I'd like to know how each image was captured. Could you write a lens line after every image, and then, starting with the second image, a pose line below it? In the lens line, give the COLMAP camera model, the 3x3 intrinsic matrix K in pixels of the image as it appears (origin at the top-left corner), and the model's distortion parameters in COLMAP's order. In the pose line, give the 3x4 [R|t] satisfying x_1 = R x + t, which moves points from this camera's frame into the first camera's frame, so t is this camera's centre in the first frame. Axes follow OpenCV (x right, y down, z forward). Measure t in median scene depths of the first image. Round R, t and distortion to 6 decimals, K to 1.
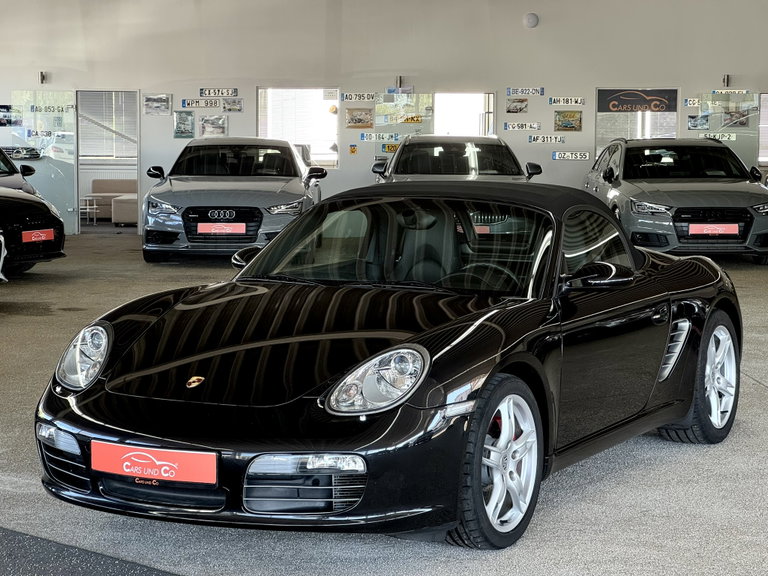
lens RADIAL K [[1739.8, 0, 383.7], [0, 1739.8, 286.7], [0, 0, 1]] dist [0.205673, 0.000000]
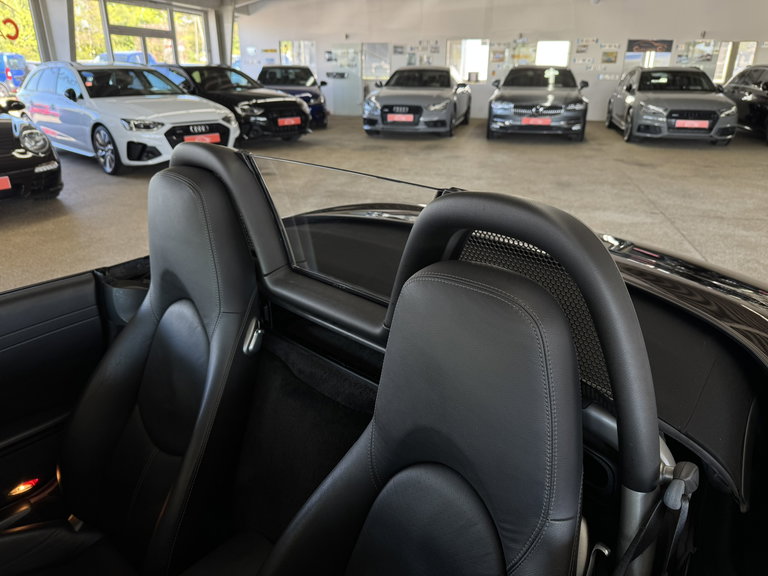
lens RADIAL K [[548.7, 0, 398.0], [0, 548.7, 280.0], [0, 0, 1]] dist [0.030423, -0.045519]
pose [[0.970731, 0.087921, -0.223498, 0.043856], [-0.023465, 0.960852, 0.276067, -0.026014], [0.239021, -0.262742, 0.934792, 0.372407]]
